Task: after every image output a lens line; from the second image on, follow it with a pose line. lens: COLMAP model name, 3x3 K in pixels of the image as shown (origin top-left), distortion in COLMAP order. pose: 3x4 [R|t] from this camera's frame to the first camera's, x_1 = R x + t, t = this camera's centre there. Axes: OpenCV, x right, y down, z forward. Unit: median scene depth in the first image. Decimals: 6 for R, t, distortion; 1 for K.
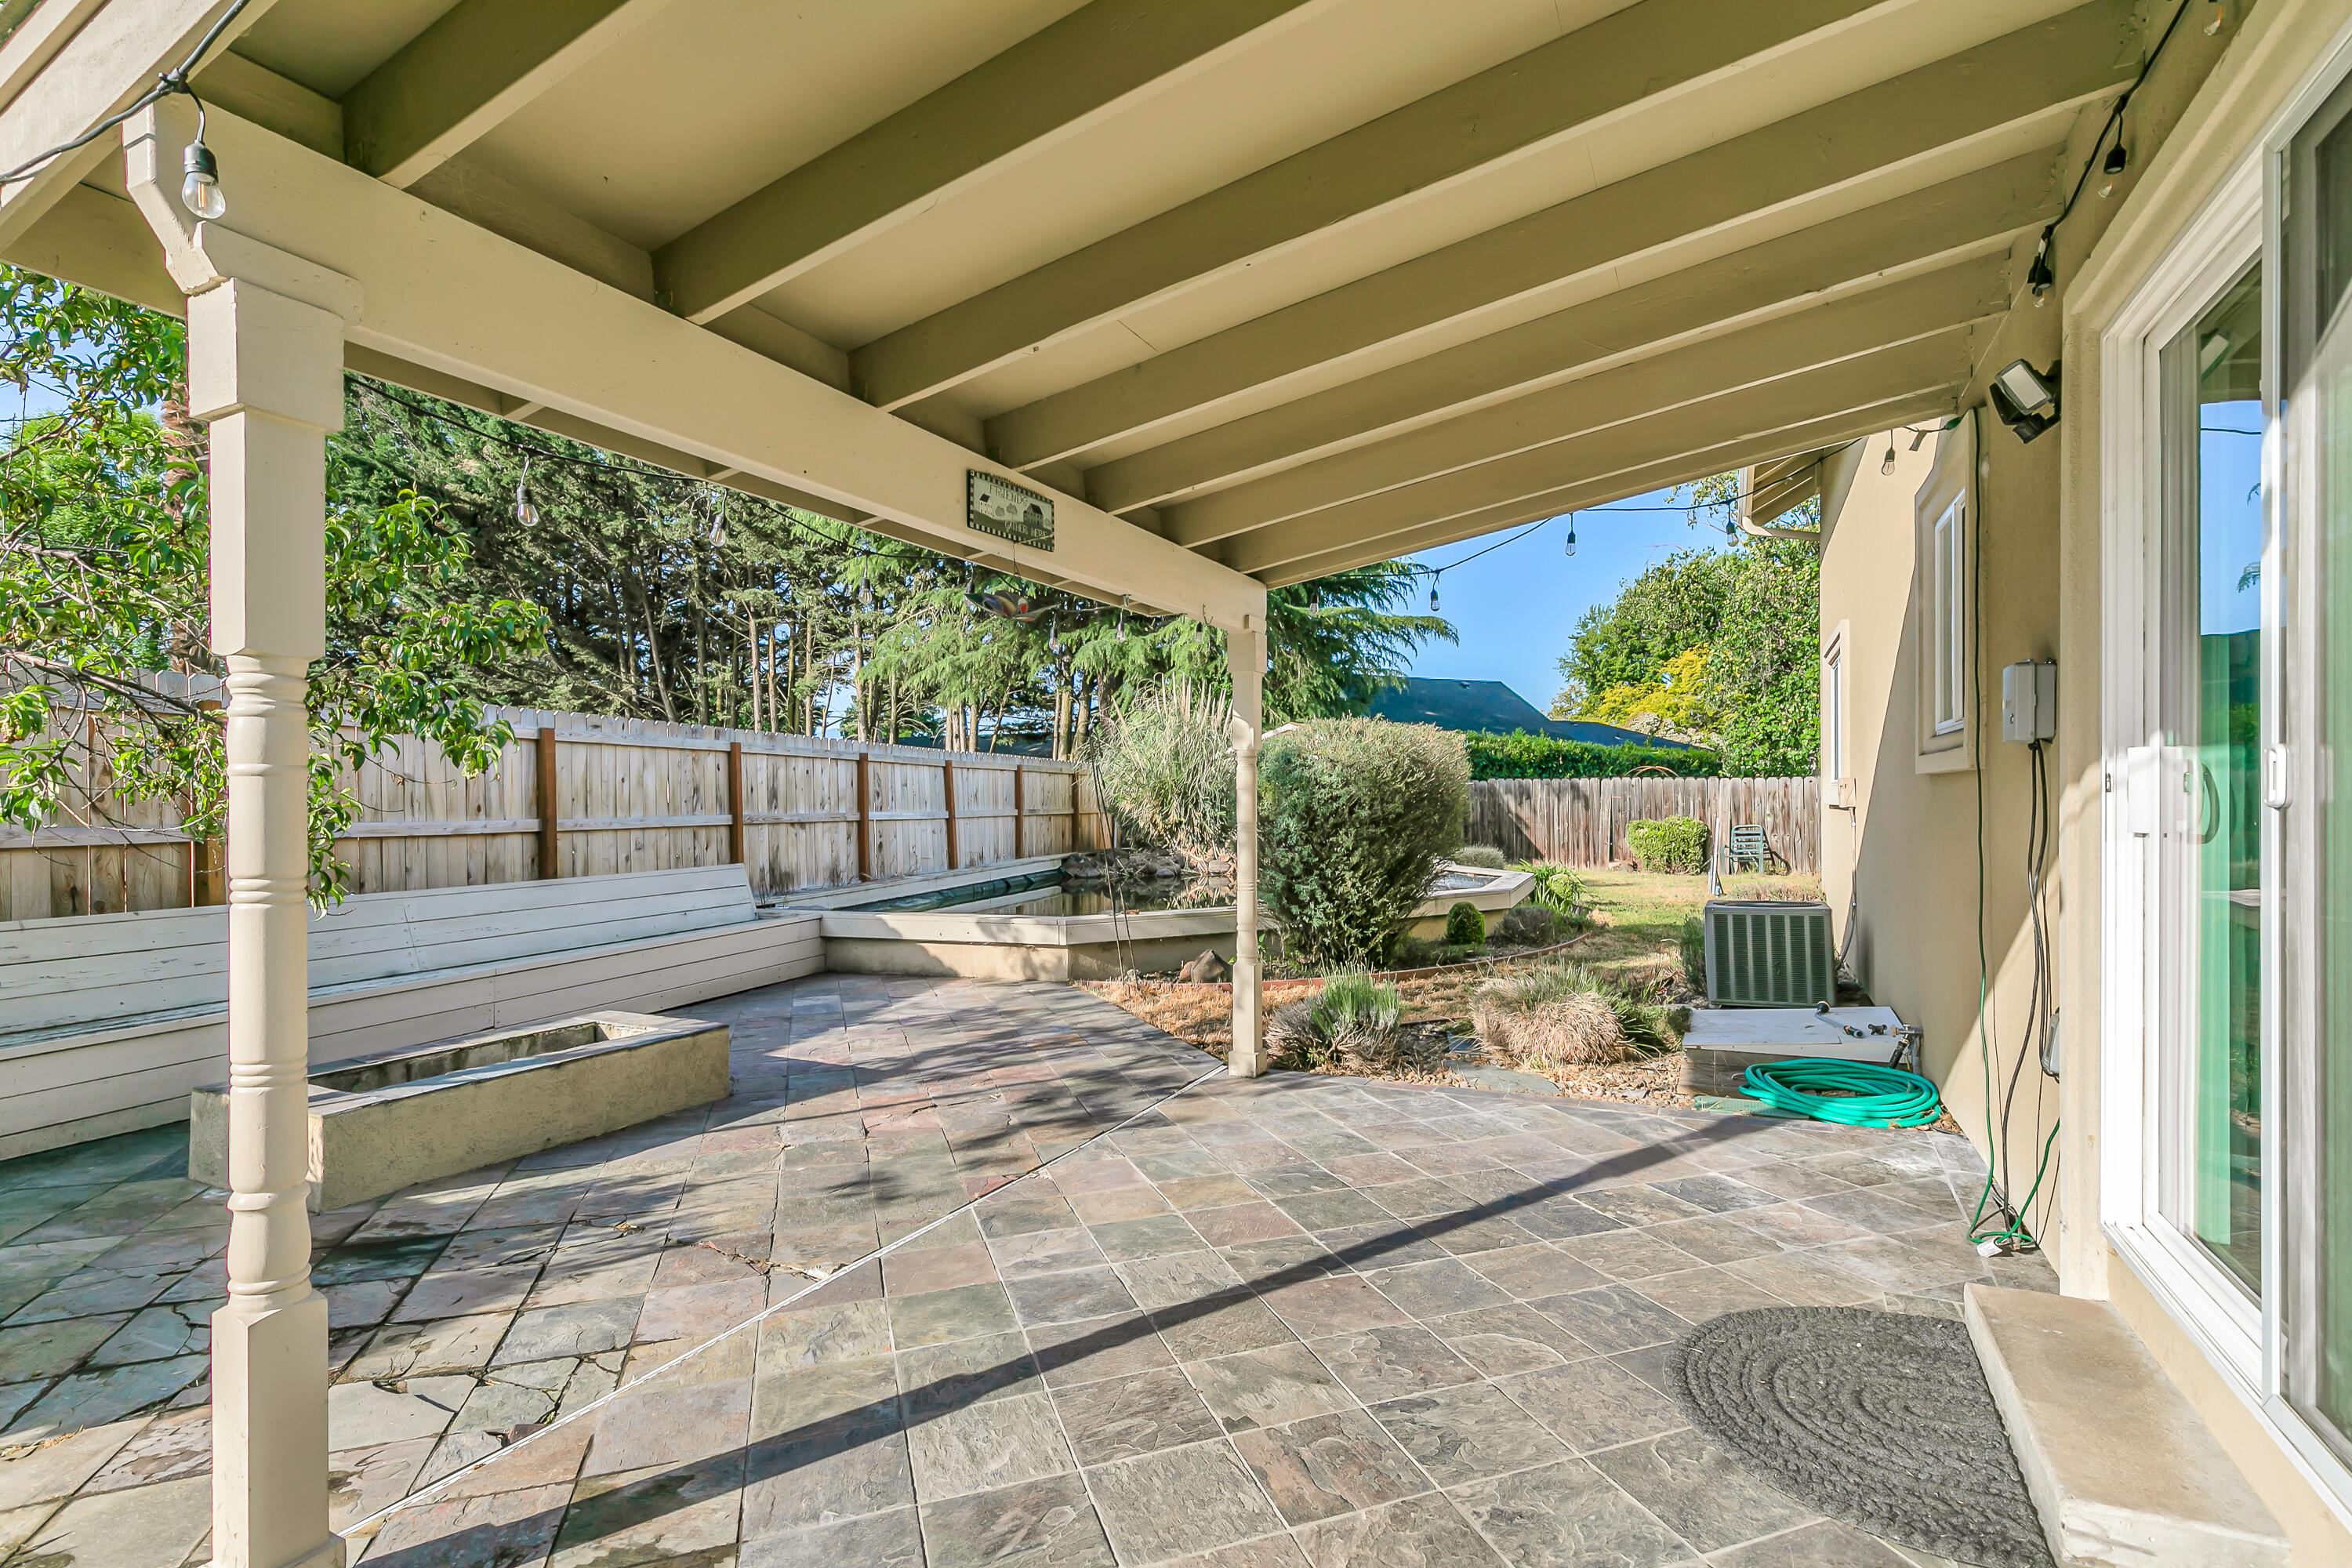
lens RADIAL K [[1100.5, 0, 1185.6], [0, 1100.5, 808.6], [0, 0, 1]] dist [0.001465, 0.000054]
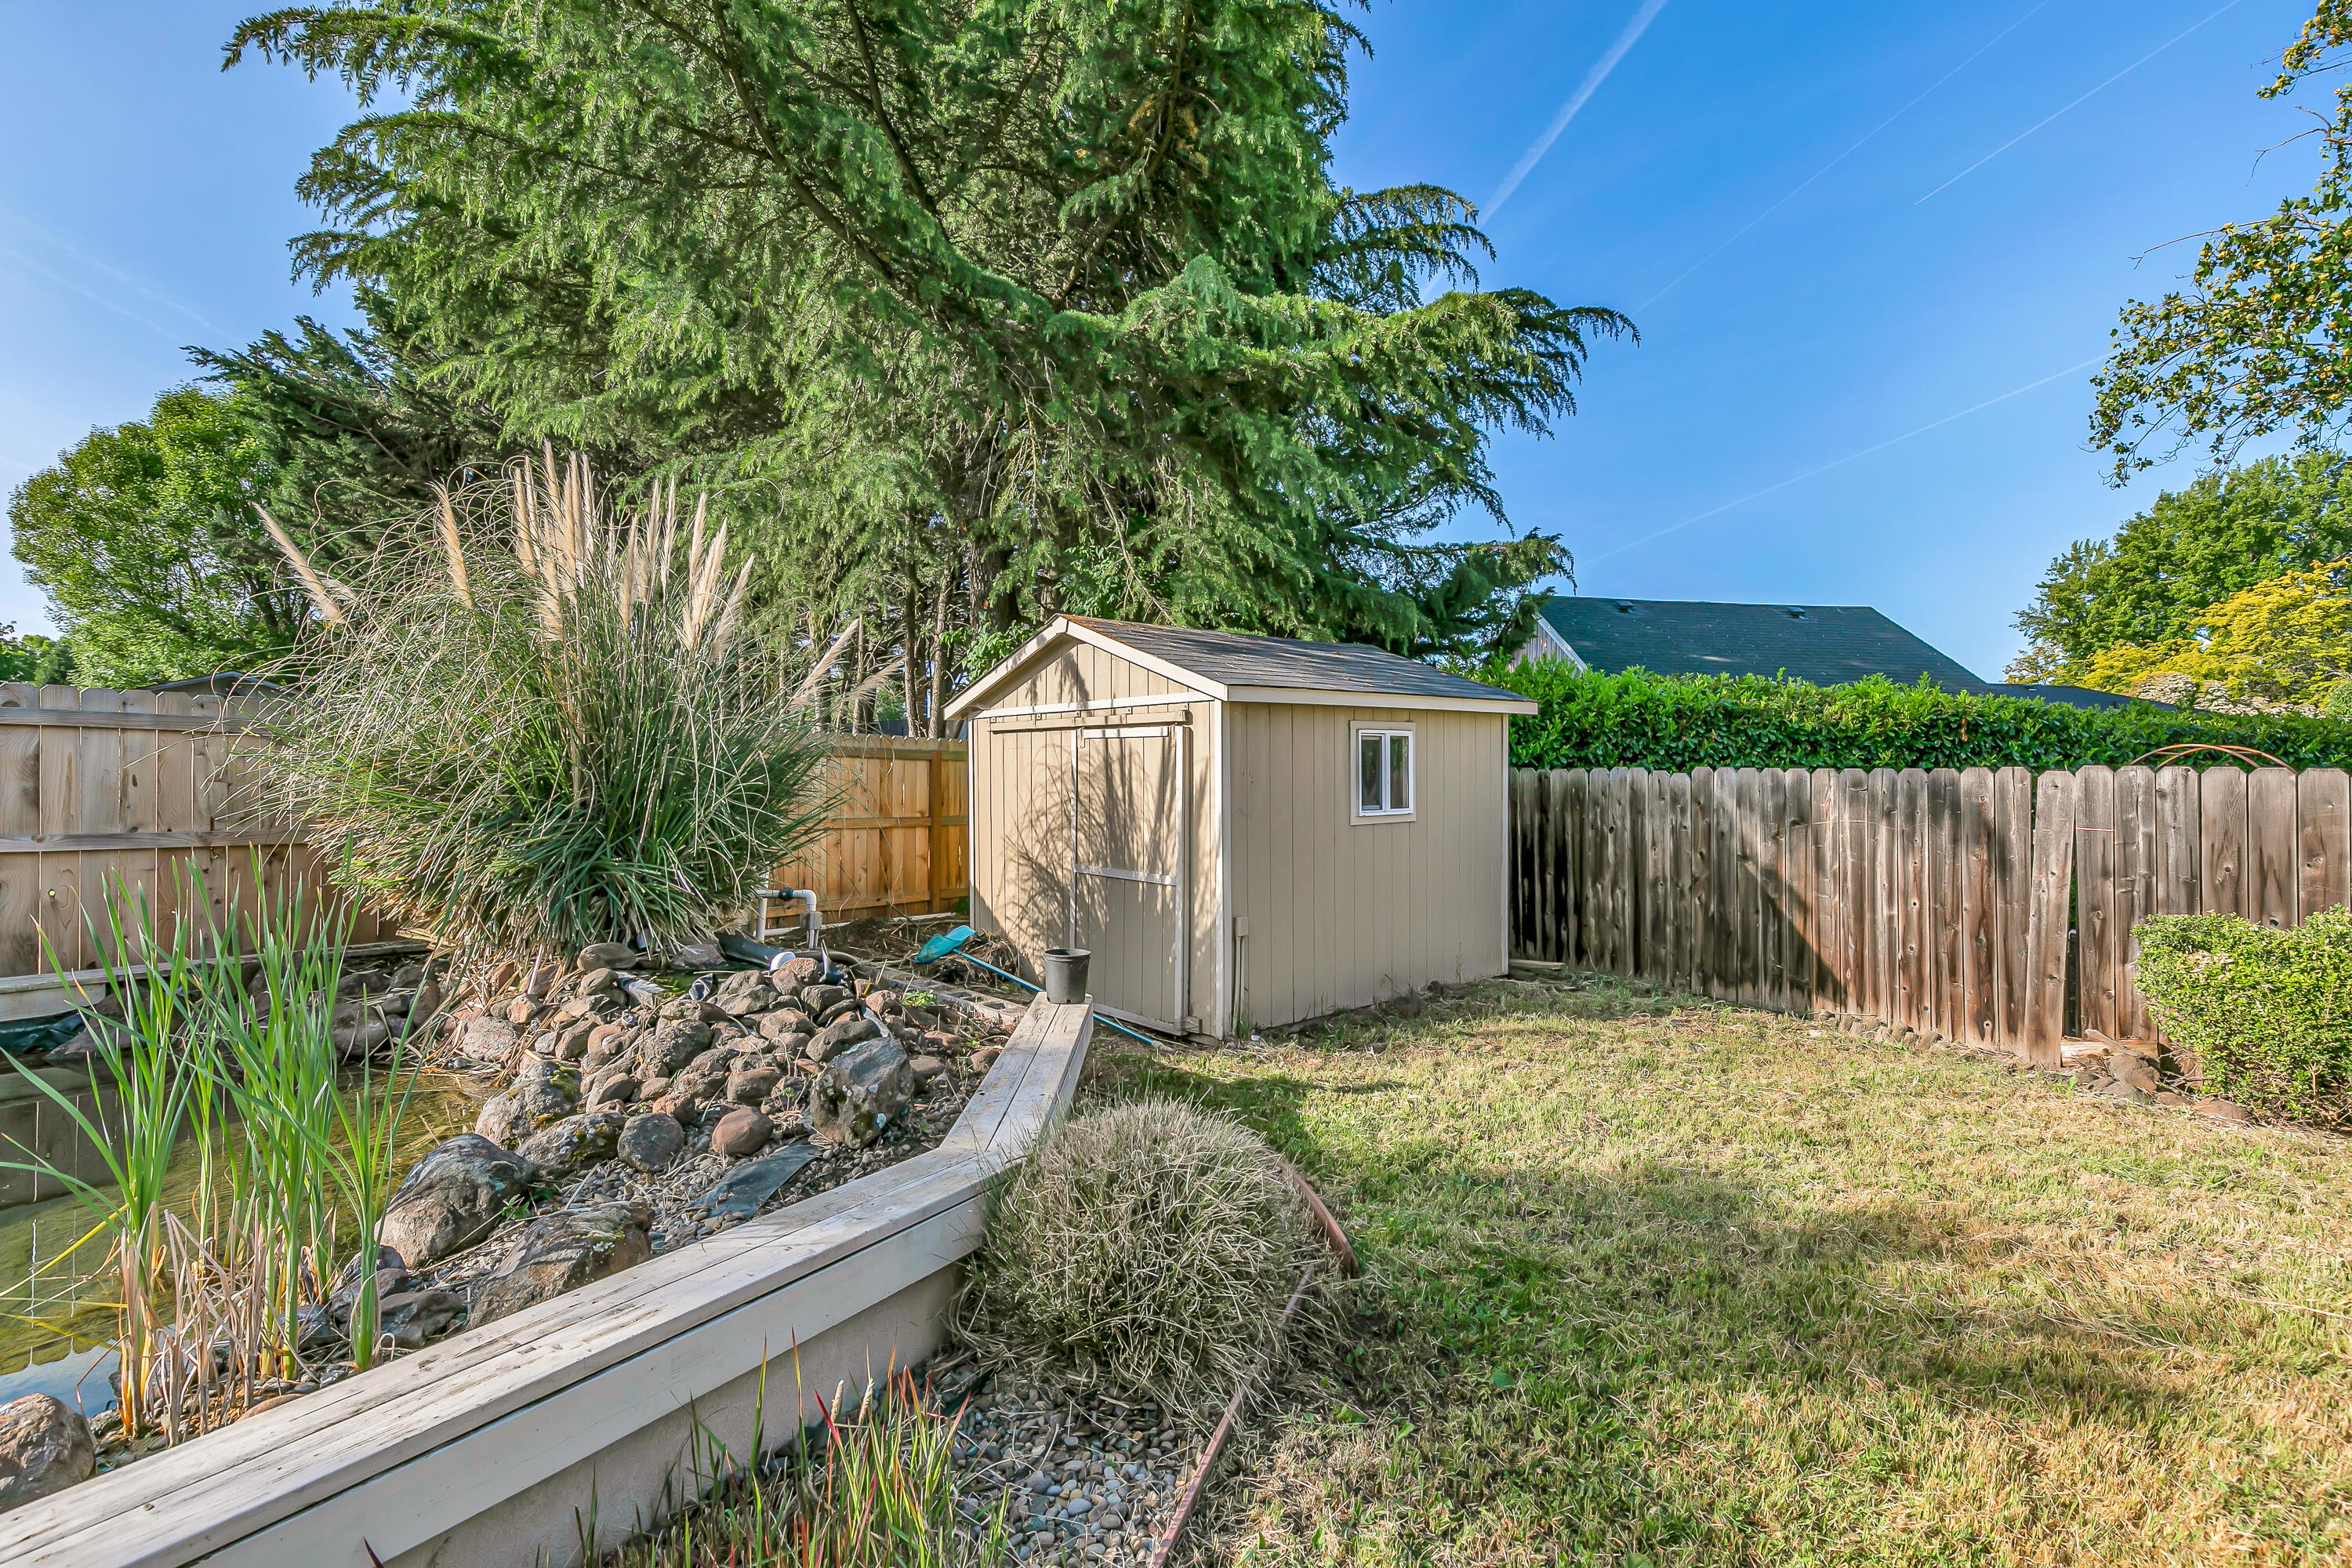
lens RADIAL K [[1095.1, 0, 1174.7], [0, 1095.1, 784.5], [0, 0, 1]] dist [0.008342, -0.000737]
pose [[0.944871, 0.016001, -0.327051, 0.364451], [-0.019924, 0.999764, -0.008646, -0.023019], [0.326835, 0.014686, 0.944967, 0.915177]]
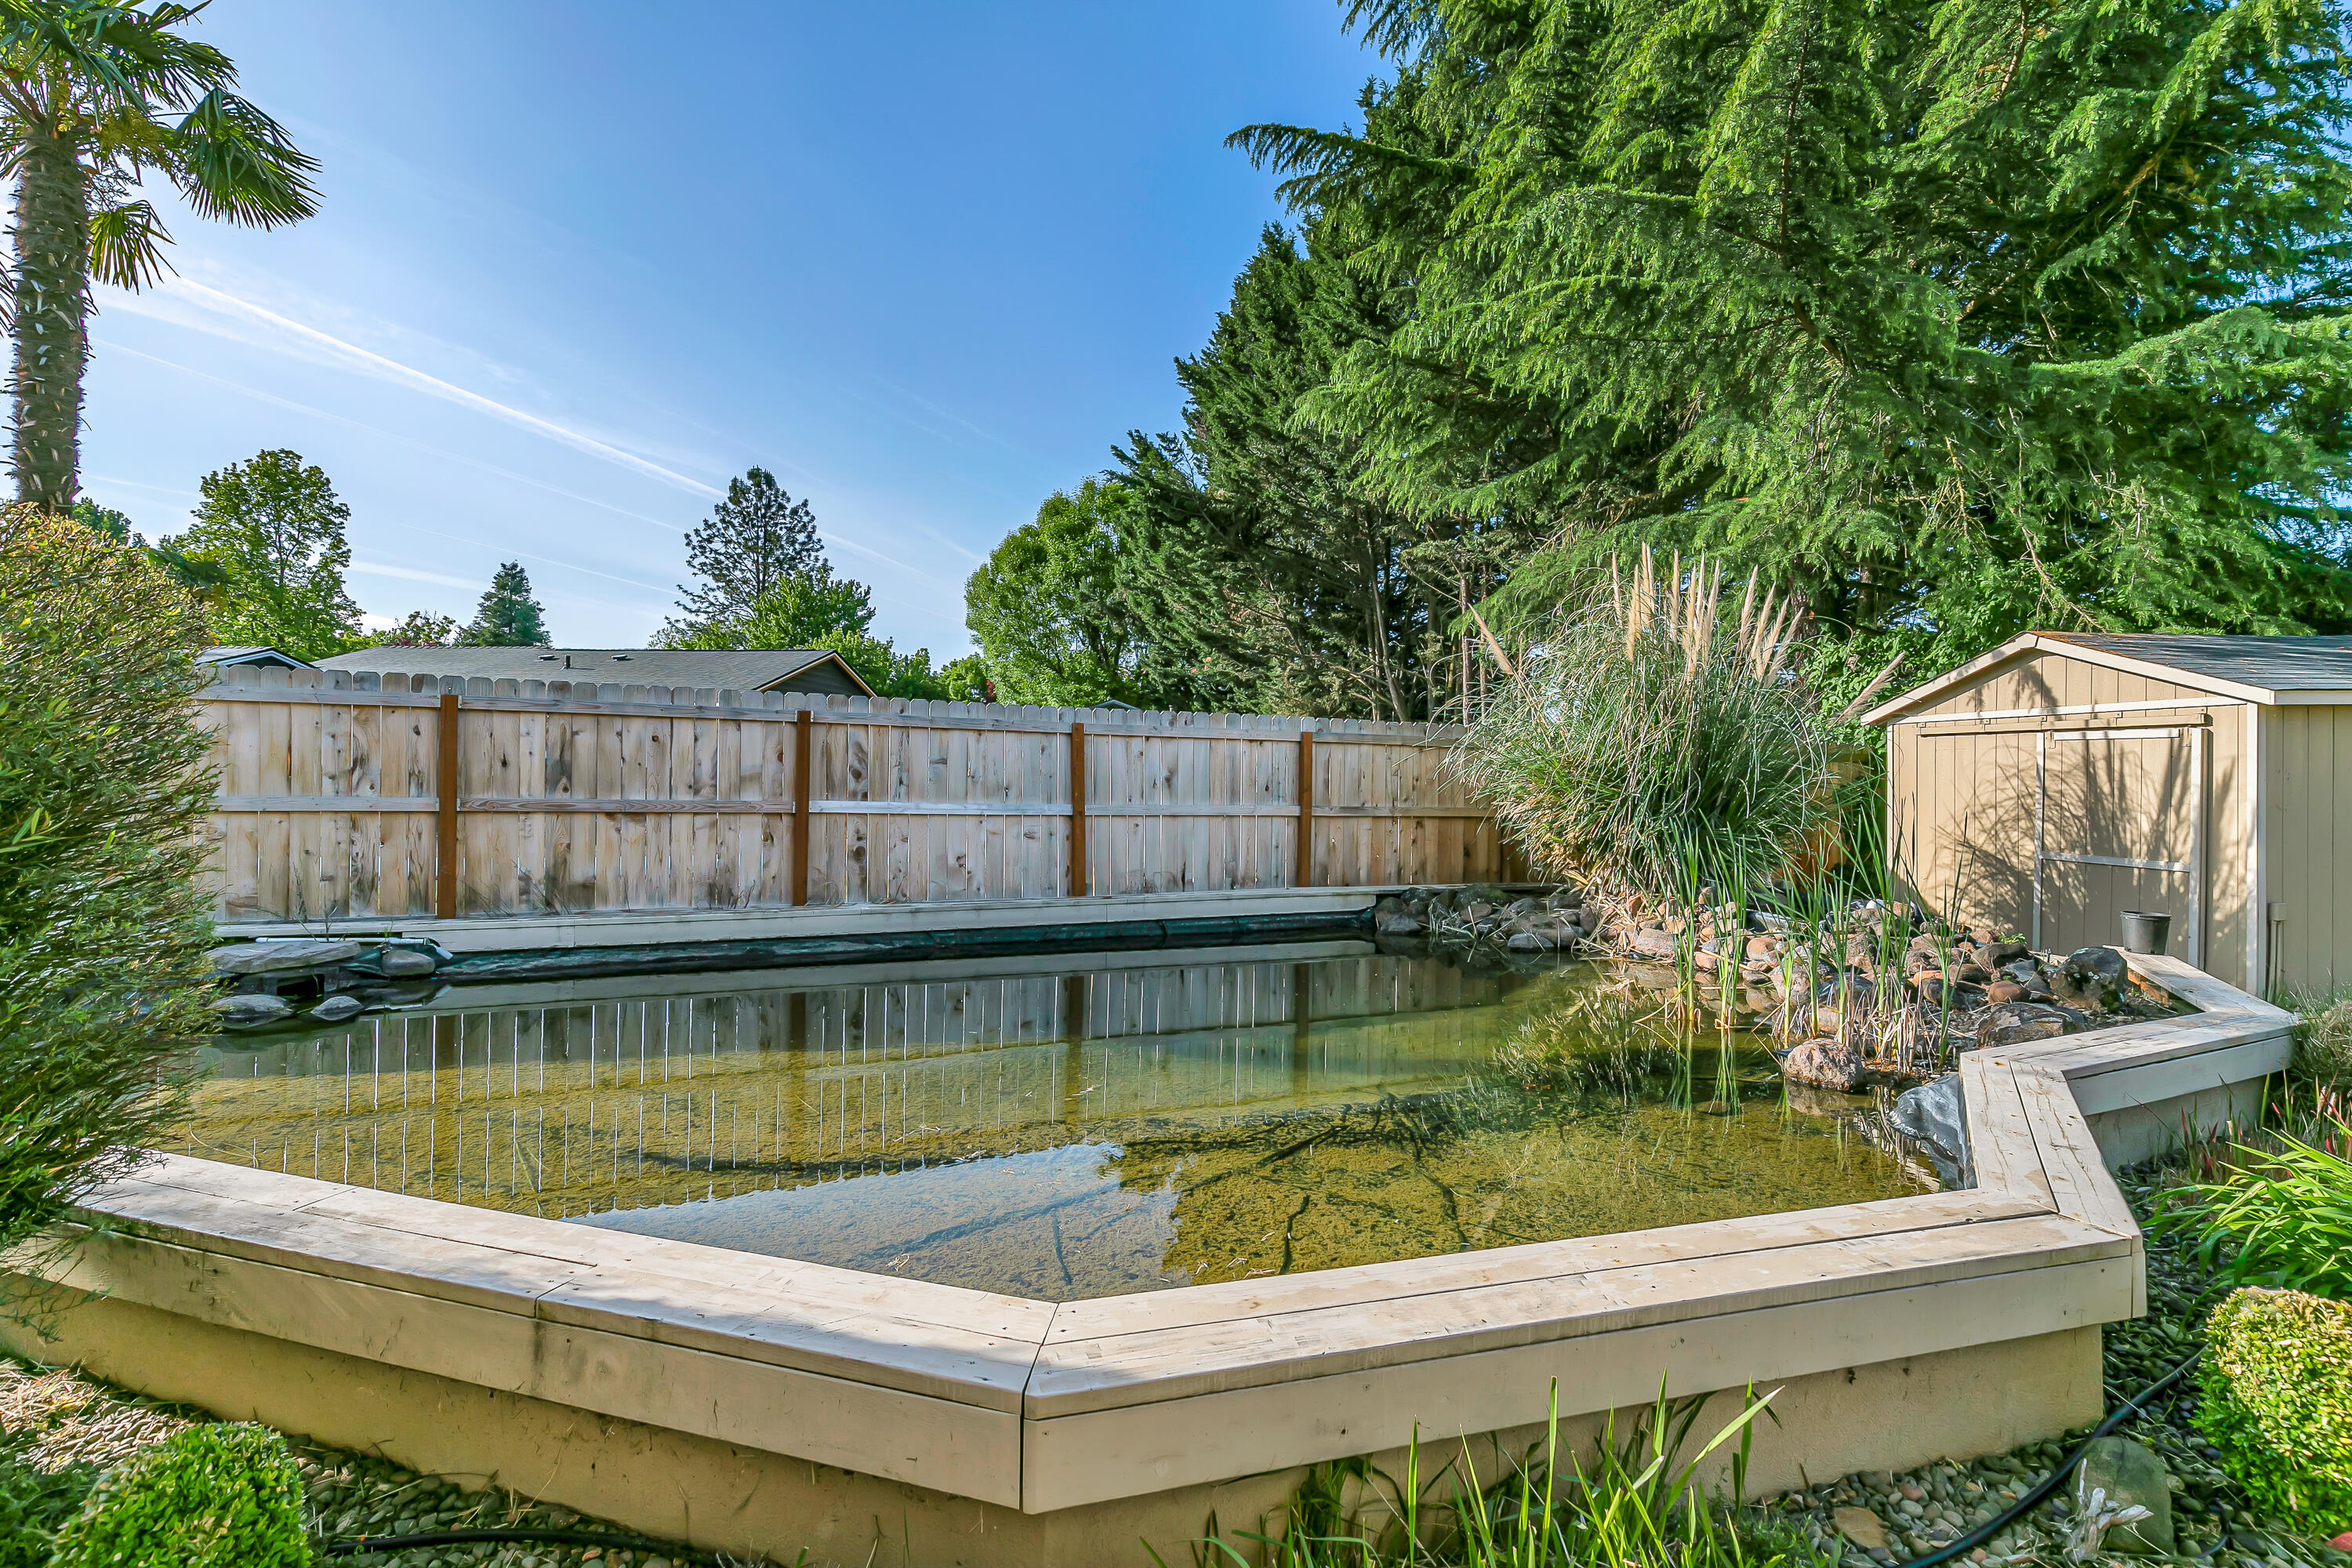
lens RADIAL K [[1095.1, 0, 1174.7], [0, 1095.1, 784.5], [0, 0, 1]] dist [0.008342, -0.000737]
pose [[0.639636, 0.019792, -0.768423, 0.303213], [-0.028157, 0.999601, 0.002308, -0.012423], [0.768162, 0.020160, 0.639938, 0.641761]]
